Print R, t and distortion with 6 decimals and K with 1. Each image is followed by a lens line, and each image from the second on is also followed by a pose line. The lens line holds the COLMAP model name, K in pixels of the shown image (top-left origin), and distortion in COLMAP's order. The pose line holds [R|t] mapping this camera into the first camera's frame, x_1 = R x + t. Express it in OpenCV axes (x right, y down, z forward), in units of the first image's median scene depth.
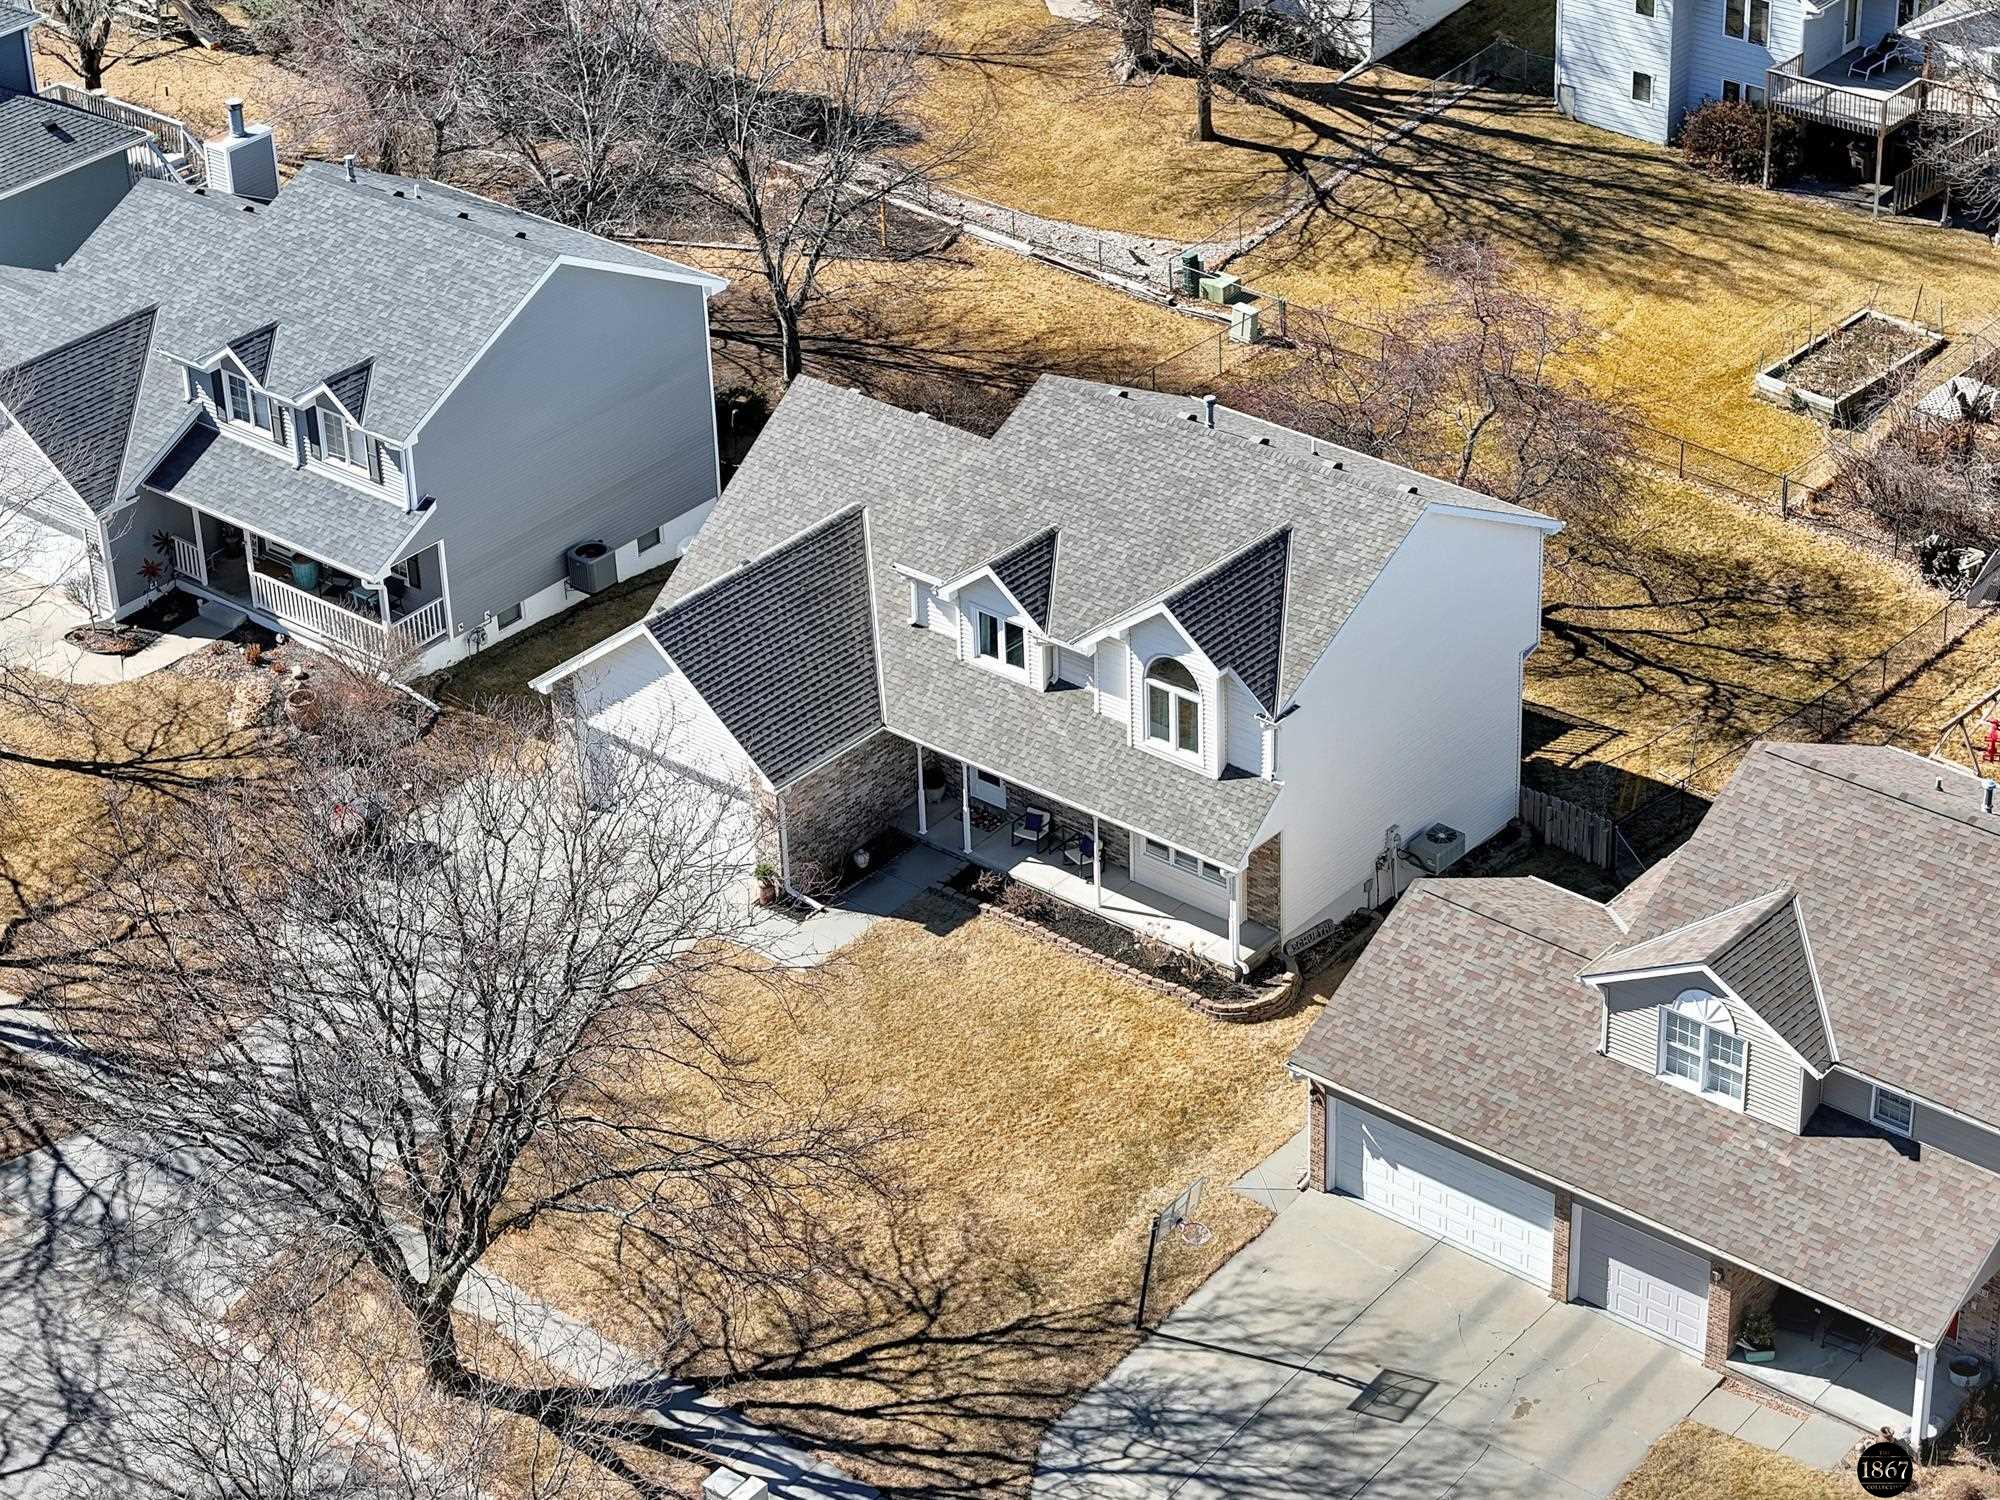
lens RADIAL K [[4189.4, 0, 1003.6], [0, 4189.4, 746.9], [0, 0, 1]] dist [-0.078964, 0.000000]
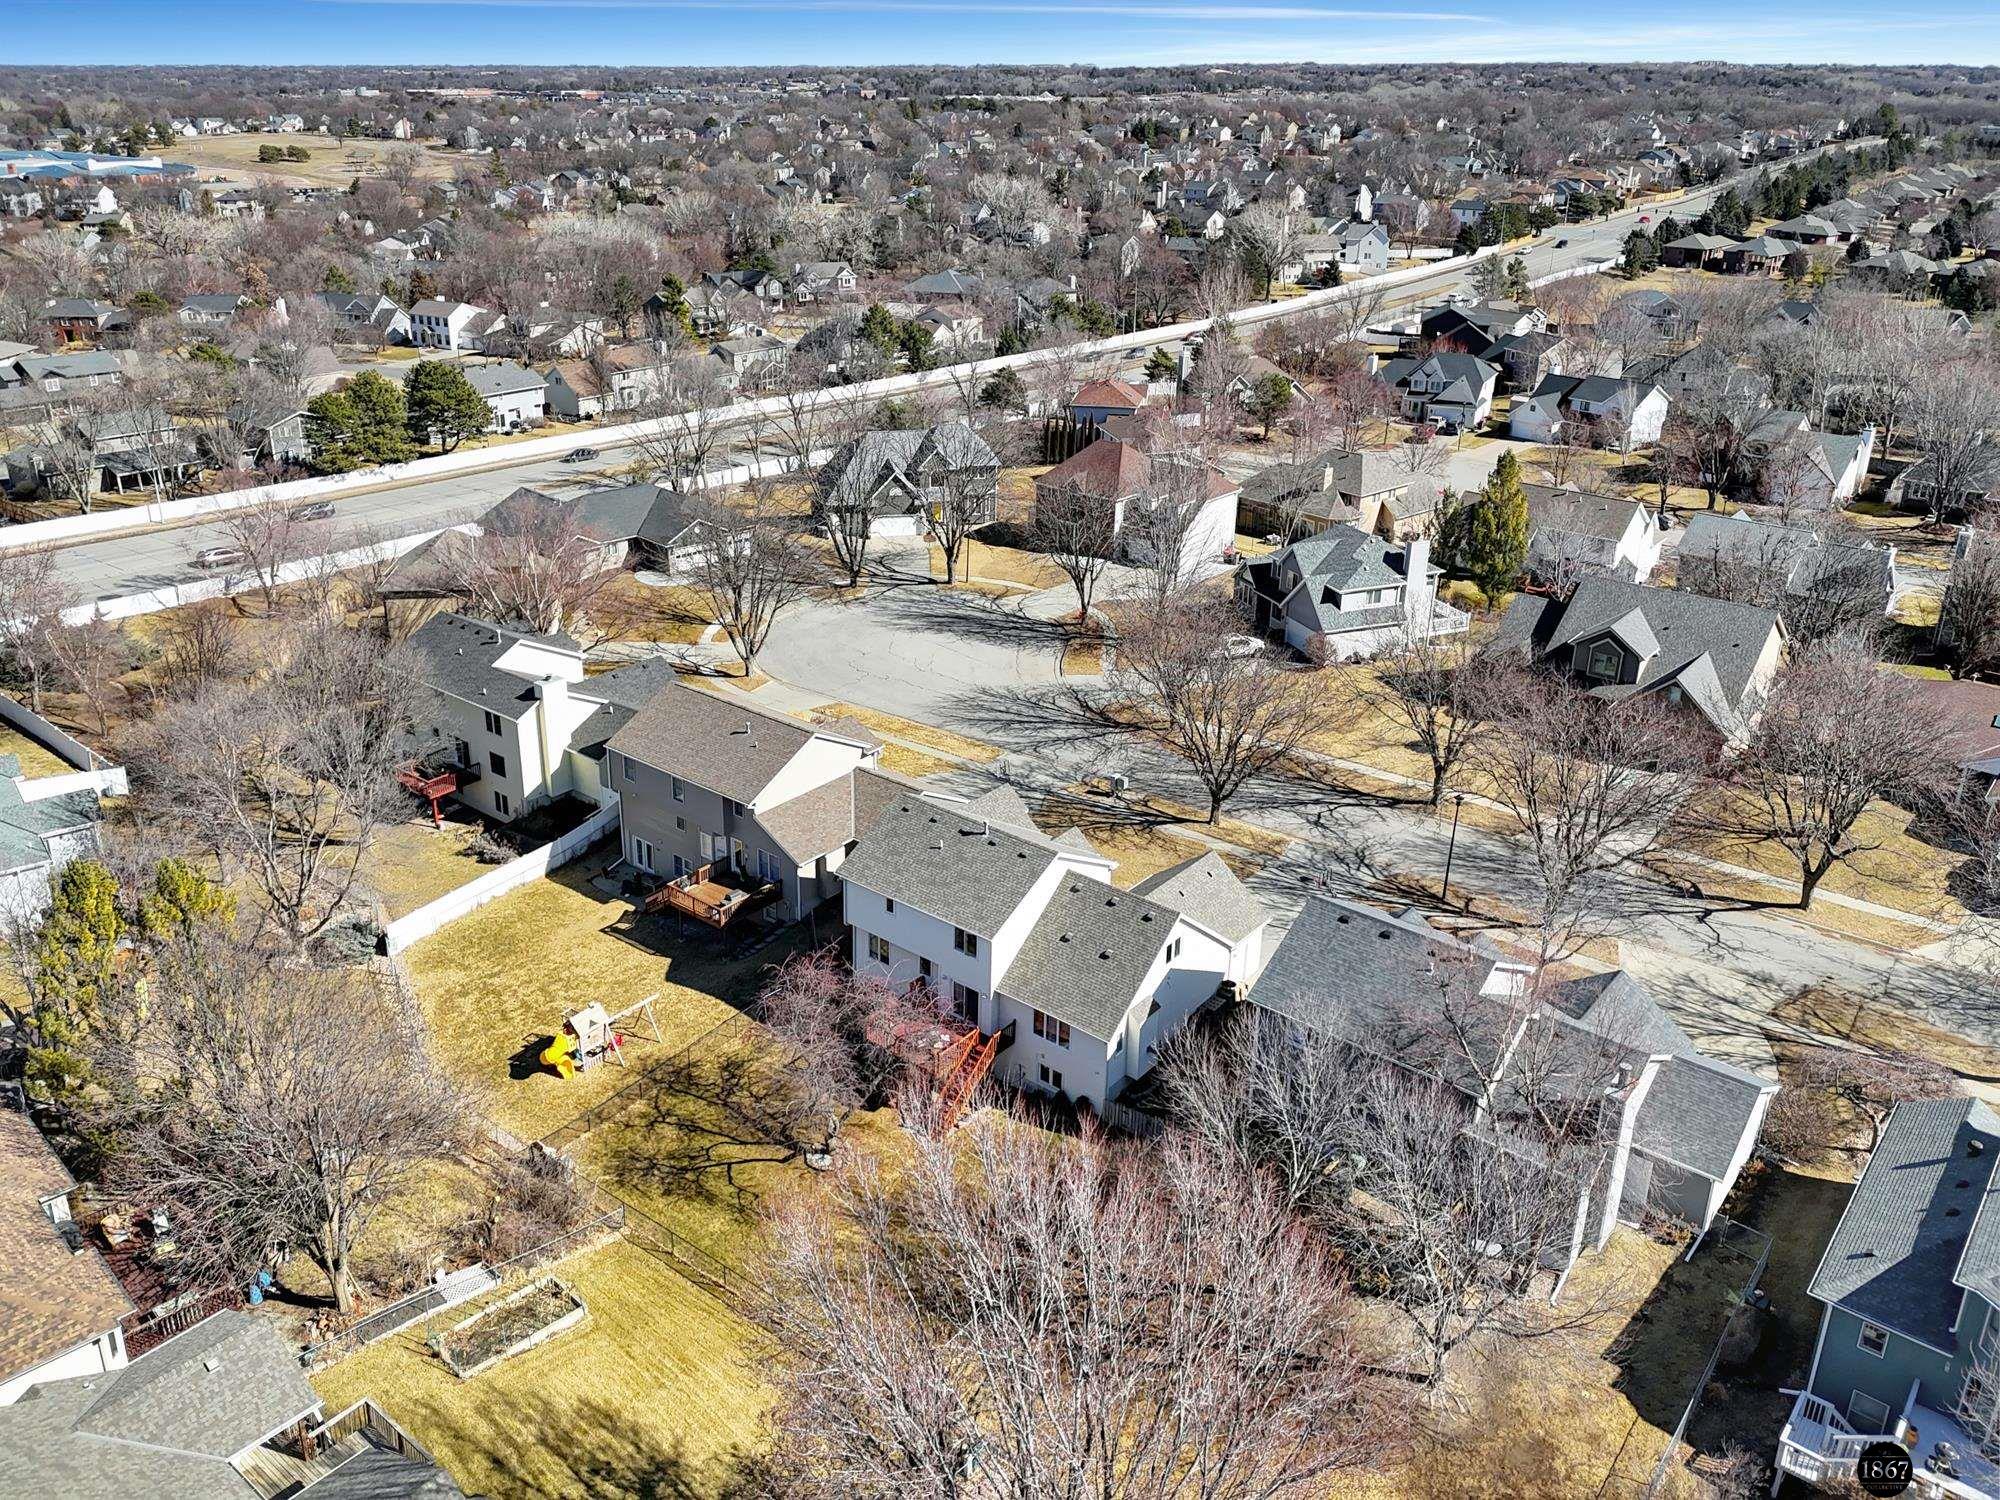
lens RADIAL K [[1550.0, 0, 1009.2], [0, 1550.0, 749.4], [0, 0, 1]] dist [0.060485, -0.008574]
pose [[-0.999488, 0.016330, -0.027500, 0.068784], [-0.013062, 0.576446, 0.817031, -0.910642], [0.029195, 0.816972, -0.575938, 1.649785]]
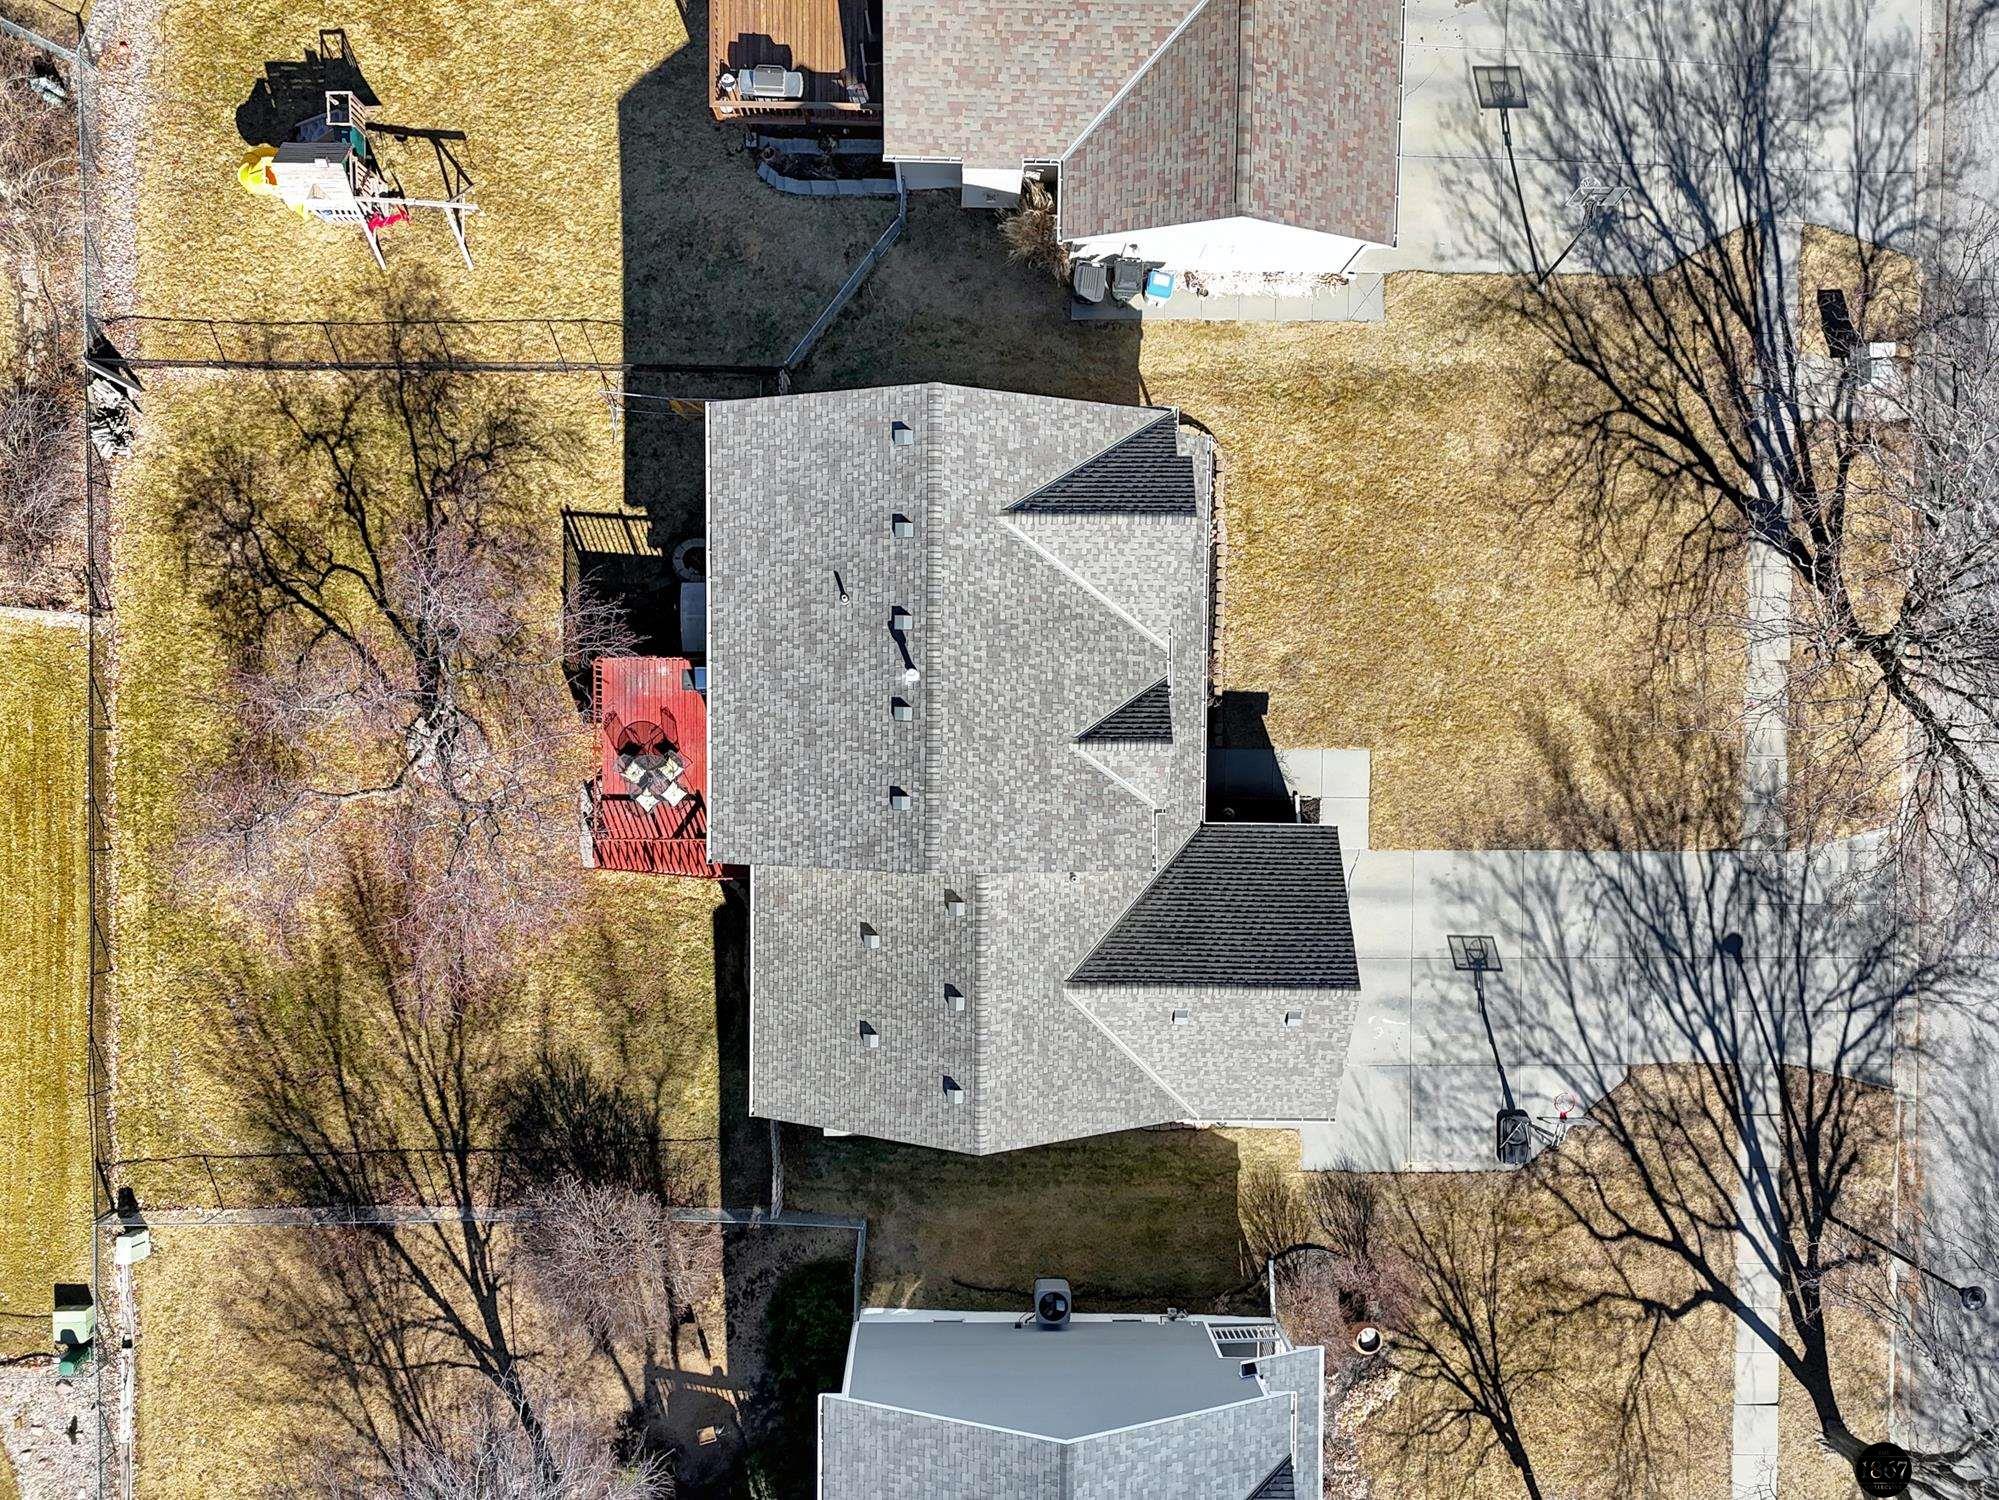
lens RADIAL K [[1549.2, 0, 996.9], [0, 1549.2, 748.7], [0, 0, 1]] dist [0.060485, -0.008574]
pose [[-0.638115, -0.769110, -0.035764, 0.046299], [0.390499, -0.363323, 0.845877, -0.429580], [-0.663566, 0.525800, 0.532178, 0.907478]]
